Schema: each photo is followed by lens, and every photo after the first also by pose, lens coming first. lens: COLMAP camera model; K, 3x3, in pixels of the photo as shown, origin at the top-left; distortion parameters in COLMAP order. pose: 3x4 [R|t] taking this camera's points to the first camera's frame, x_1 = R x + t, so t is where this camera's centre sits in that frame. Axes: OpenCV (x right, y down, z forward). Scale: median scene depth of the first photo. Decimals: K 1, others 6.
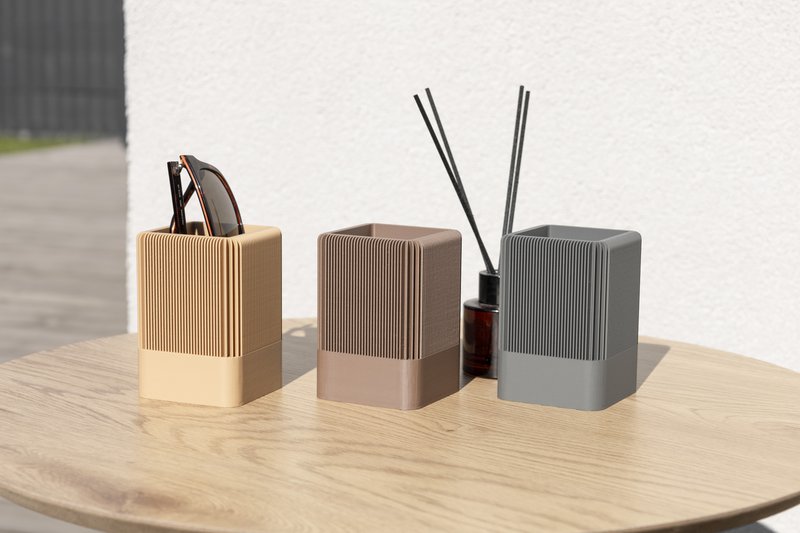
lens RADIAL K [[1756.3, 0, 402.4], [0, 1756.3, 266.3], [0, 0, 1]] dist [0.013746, 0.000000]
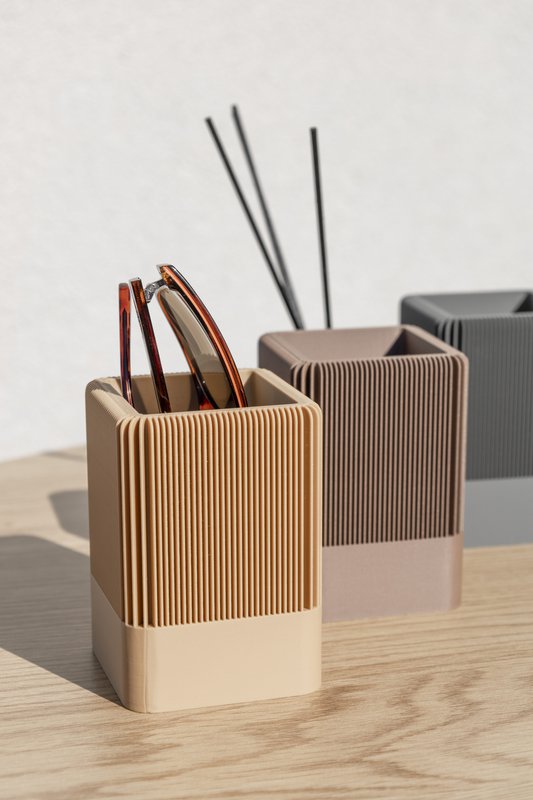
lens RADIAL K [[1716.0, 0, 265.7], [0, 1716.0, 402.3], [0, 0, 1]] dist [0.015371, 0.000000]
pose [[0.520753, -0.208253, 0.827917, -0.566795], [0.140604, 0.977469, 0.157432, -0.104398], [-0.842049, 0.034425, 0.538301, 0.747312]]
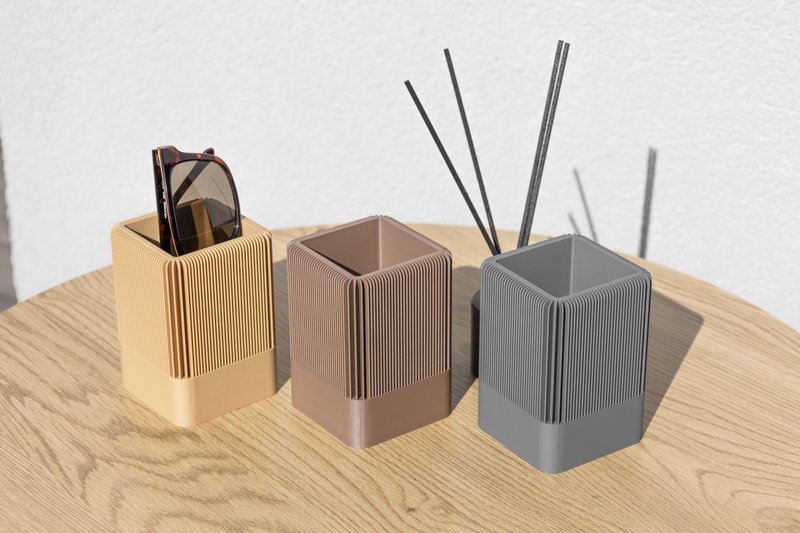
lens RADIAL K [[1804.2, 0, 405.7], [0, 1804.2, 231.6], [0, 0, 1]] dist [0.030495, 0.000000]
pose [[0.988545, 0.055675, -0.140281, 0.145493], [-0.013487, 0.958342, 0.285304, -0.307203], [0.150321, -0.280144, 0.948116, 0.149591]]
